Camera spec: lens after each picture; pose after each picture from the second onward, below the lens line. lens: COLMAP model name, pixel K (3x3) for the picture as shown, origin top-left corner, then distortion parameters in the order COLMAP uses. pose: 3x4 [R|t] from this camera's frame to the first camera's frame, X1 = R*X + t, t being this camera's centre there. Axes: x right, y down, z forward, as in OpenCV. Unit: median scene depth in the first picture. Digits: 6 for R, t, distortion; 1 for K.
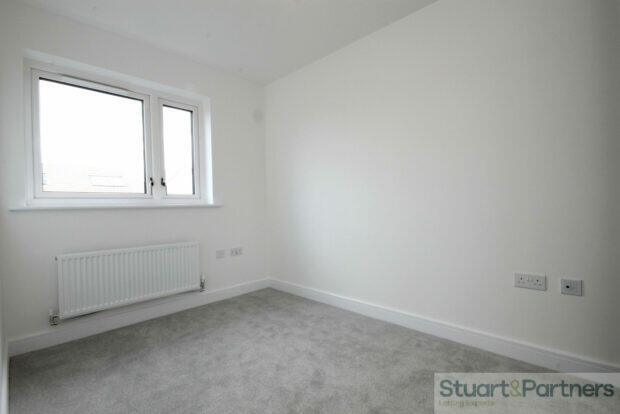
lens RADIAL K [[285.5, 0, 311.2], [0, 285.5, 209.9], [0, 0, 1]] dist [-0.005899, -0.001171]
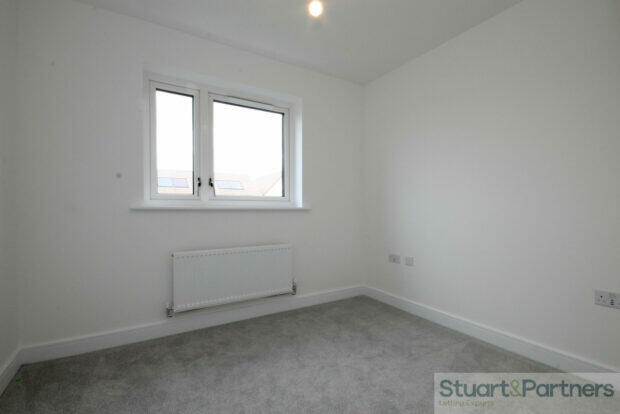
lens RADIAL K [[333.4, 0, 310.1], [0, 333.4, 209.7], [0, 0, 1]] dist [0.003760, -0.000264]
pose [[0.985273, 0.015722, -0.170266, -0.135619], [-0.018415, 0.999729, -0.014252, 0.004490], [0.169996, 0.017177, 0.985295, -0.137723]]
